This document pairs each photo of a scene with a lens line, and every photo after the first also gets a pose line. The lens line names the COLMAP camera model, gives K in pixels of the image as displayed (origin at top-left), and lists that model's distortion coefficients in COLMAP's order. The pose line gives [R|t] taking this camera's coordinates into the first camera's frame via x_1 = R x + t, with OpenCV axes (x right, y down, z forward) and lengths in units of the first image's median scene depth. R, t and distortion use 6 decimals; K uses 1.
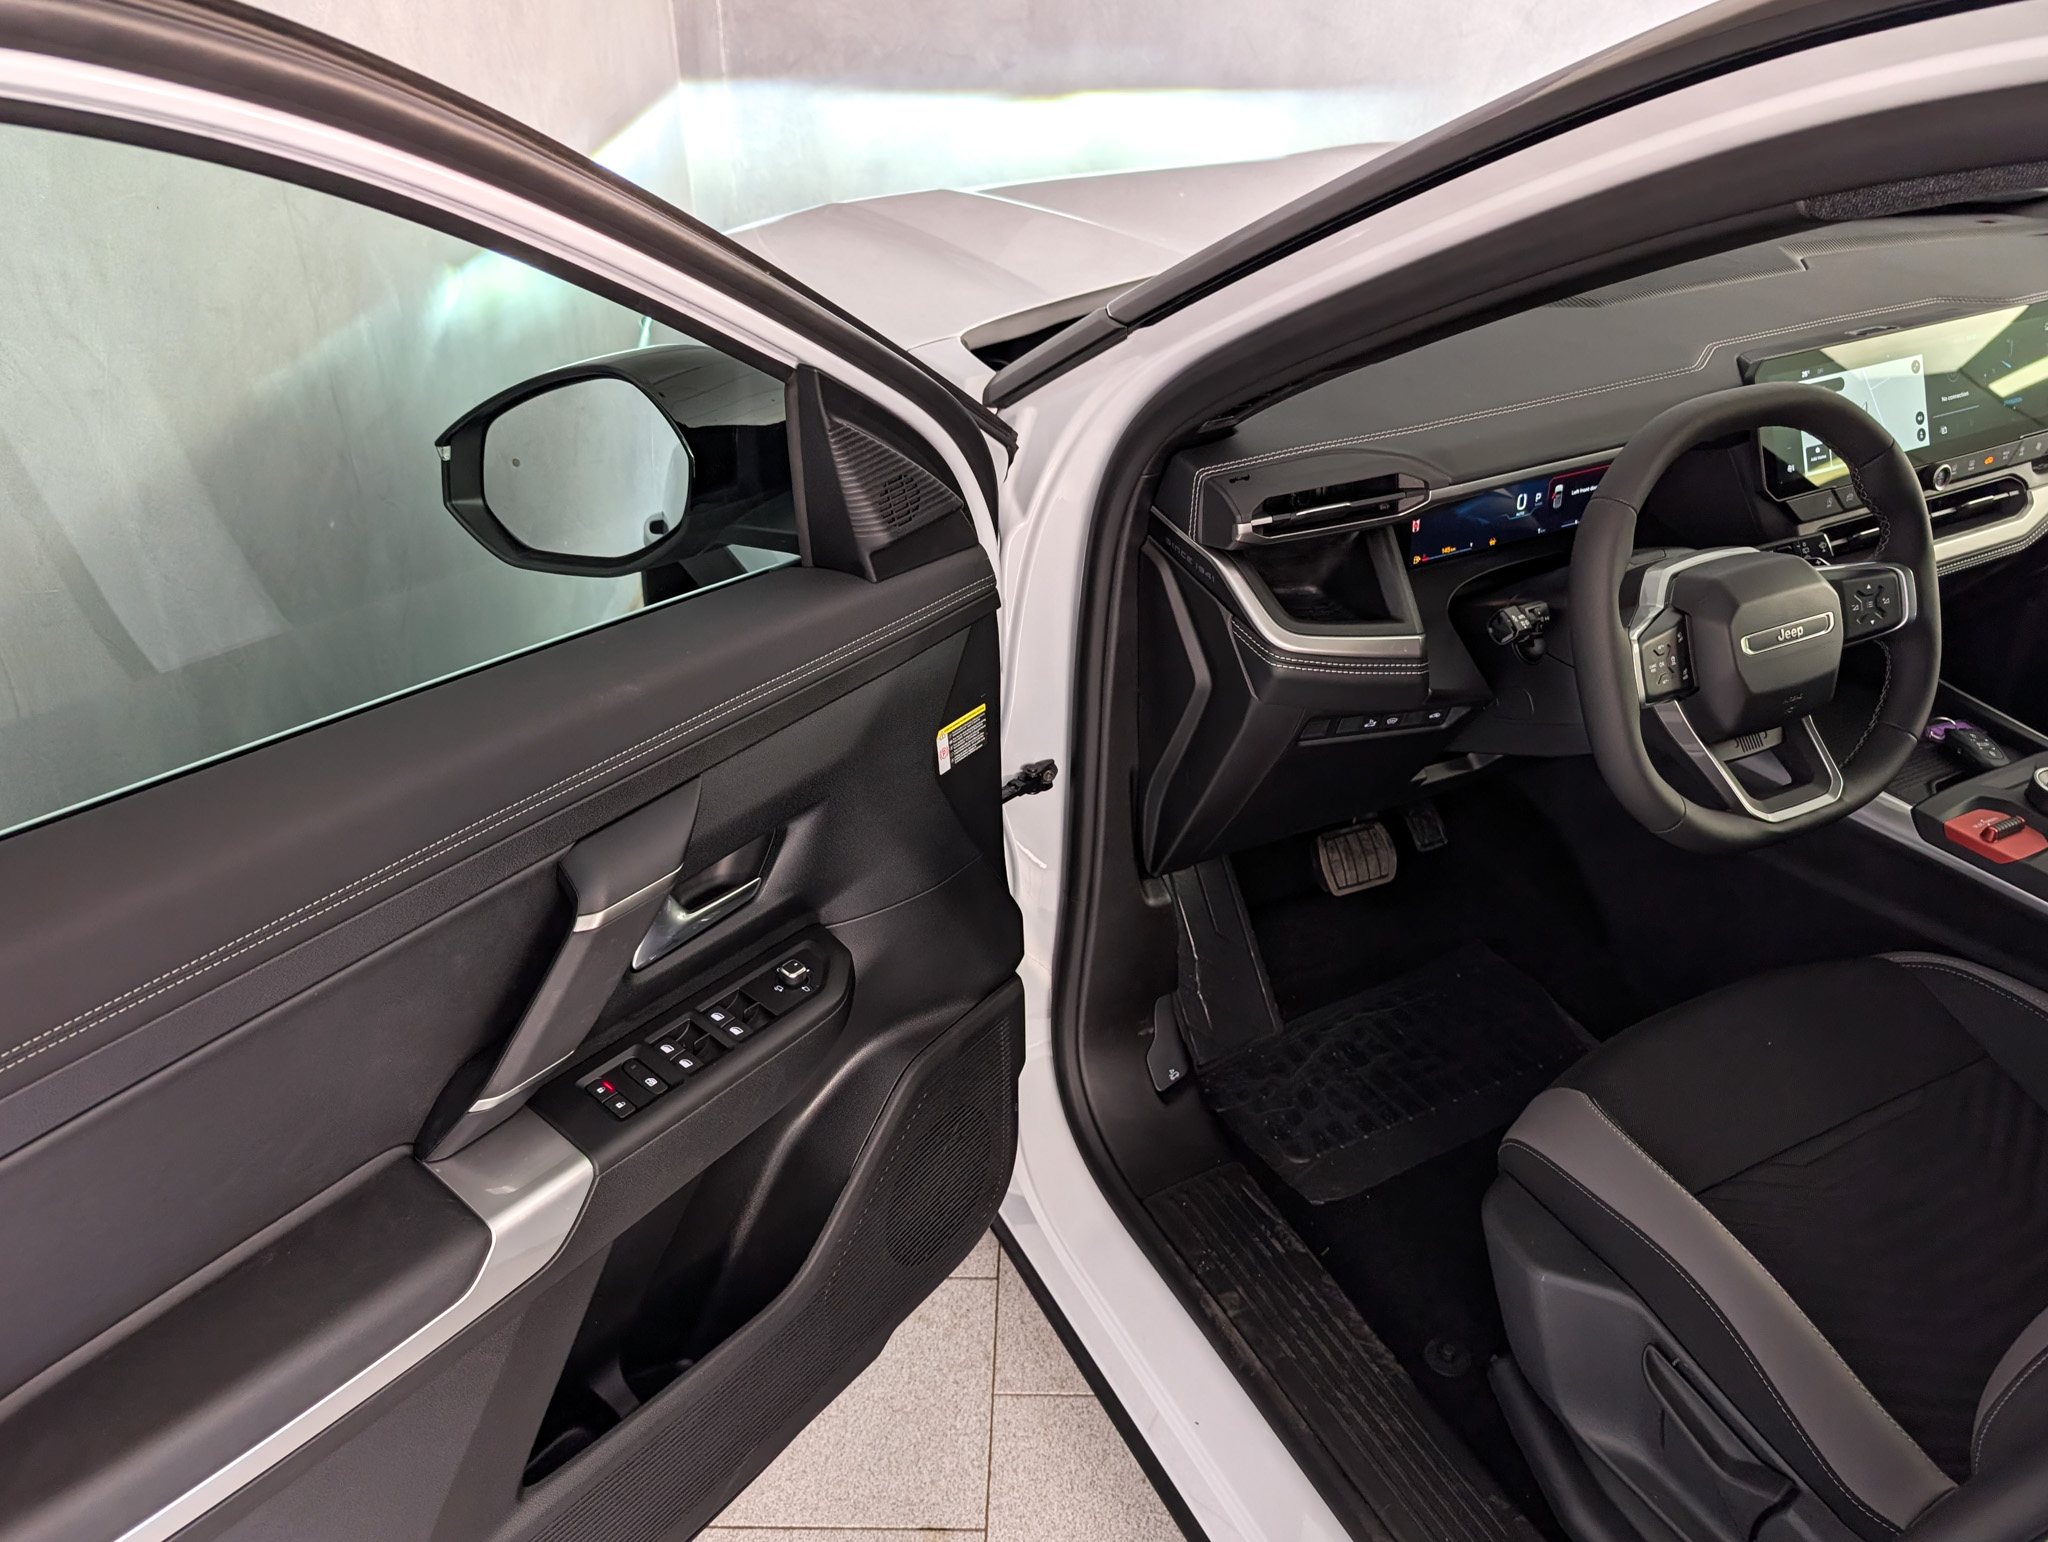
lens RADIAL K [[1502.0, 0, 1048.7], [0, 1502.0, 776.1], [0, 0, 1]] dist [0.003280, -0.002089]
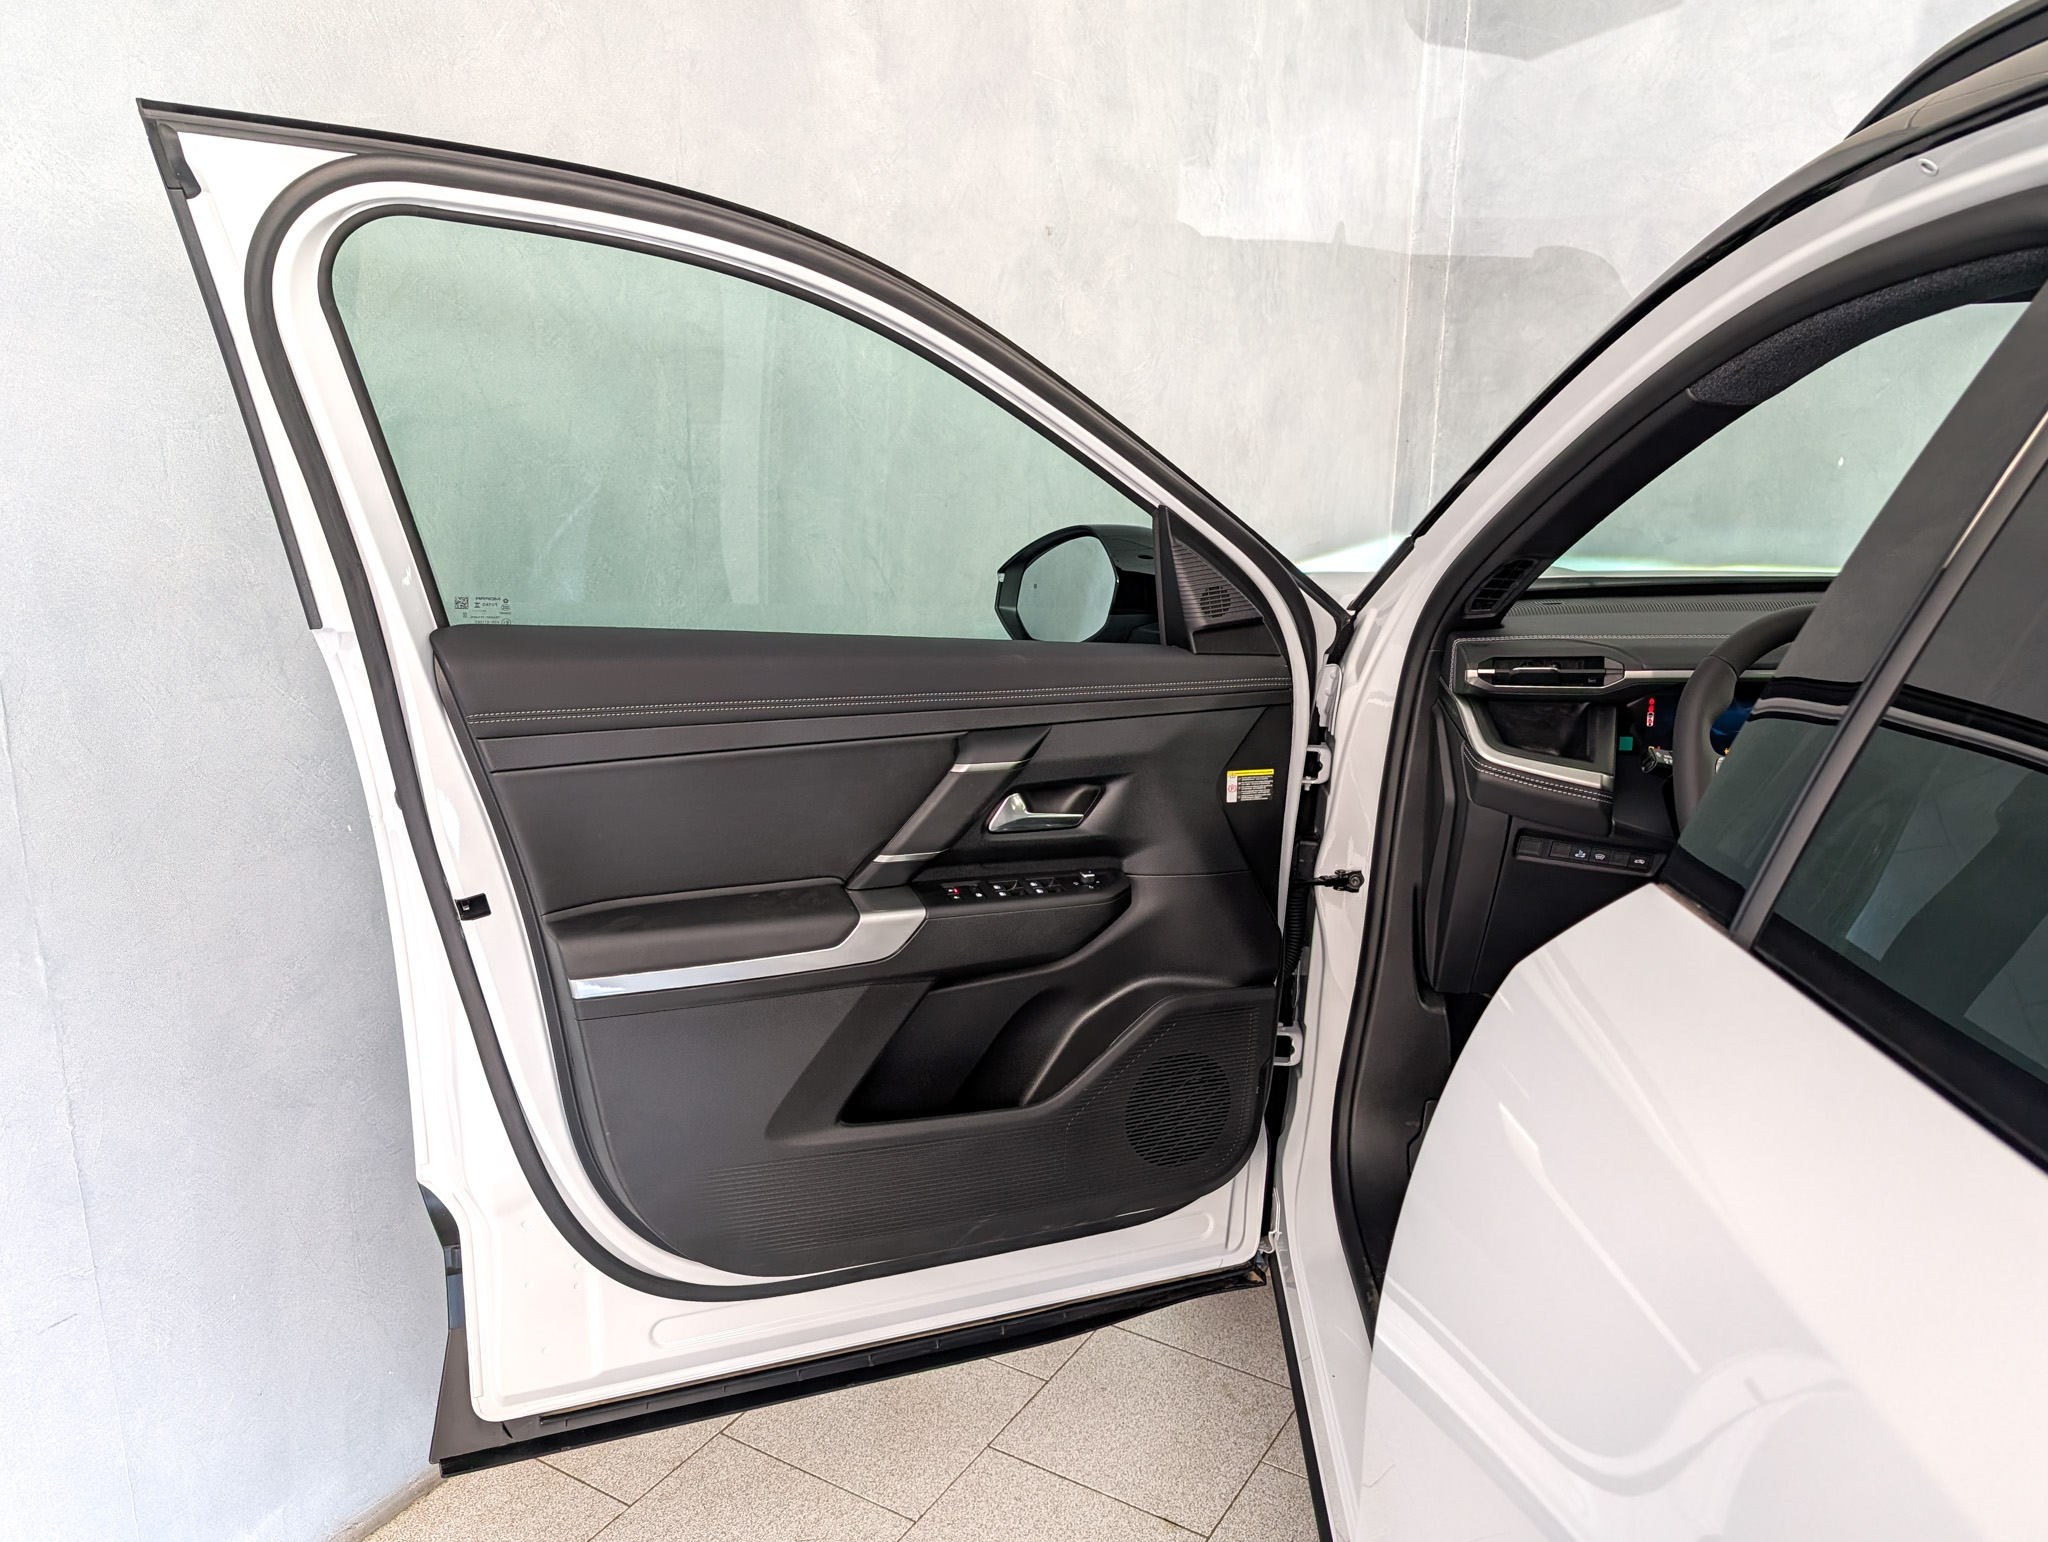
lens RADIAL K [[1462.1, 0, 1028.3], [0, 1462.1, 811.8], [0, 0, 1]] dist [-0.014136, -0.002901]
pose [[0.862038, 0.146142, -0.485318, 0.441182], [-0.275427, 0.938881, -0.206500, 0.345950], [0.425477, 0.311681, 0.849602, -0.302329]]
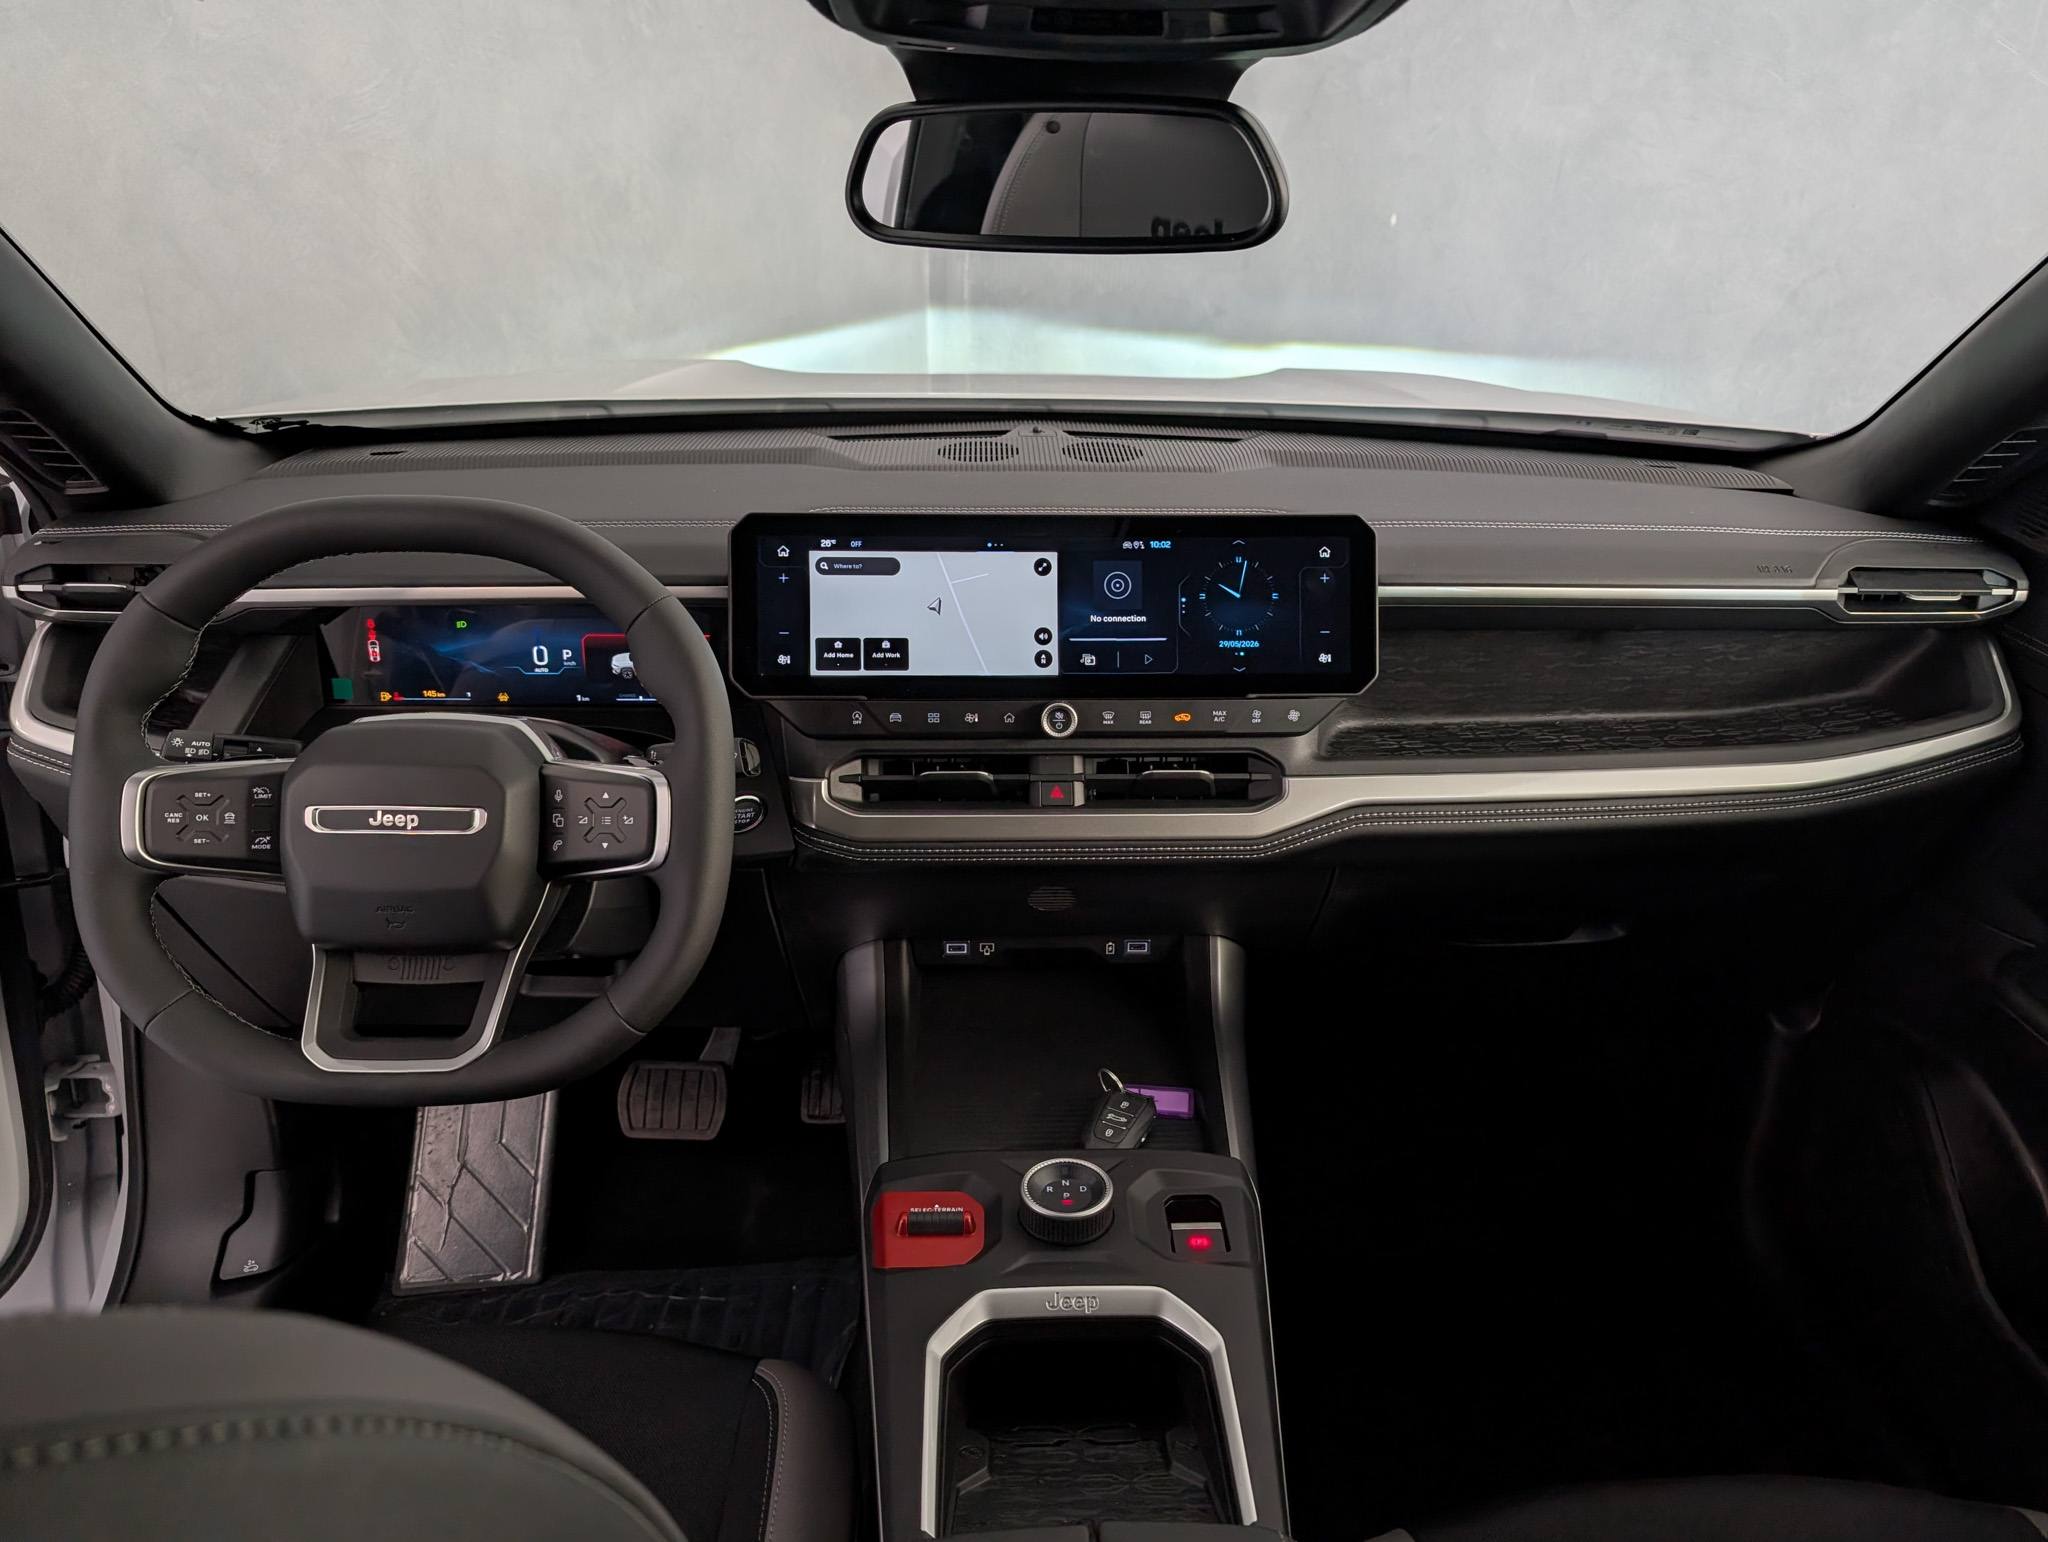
lens RADIAL K [[1508.3, 0, 1024.0], [0, 1508.3, 771.0], [0, 0, 1]] dist [0.004947, -0.002717]
pose [[0.912199, 0.178322, -0.368909, 0.985032], [-0.239982, 0.962267, -0.128265, -0.091347], [0.332116, 0.205534, 0.920573, 0.388501]]
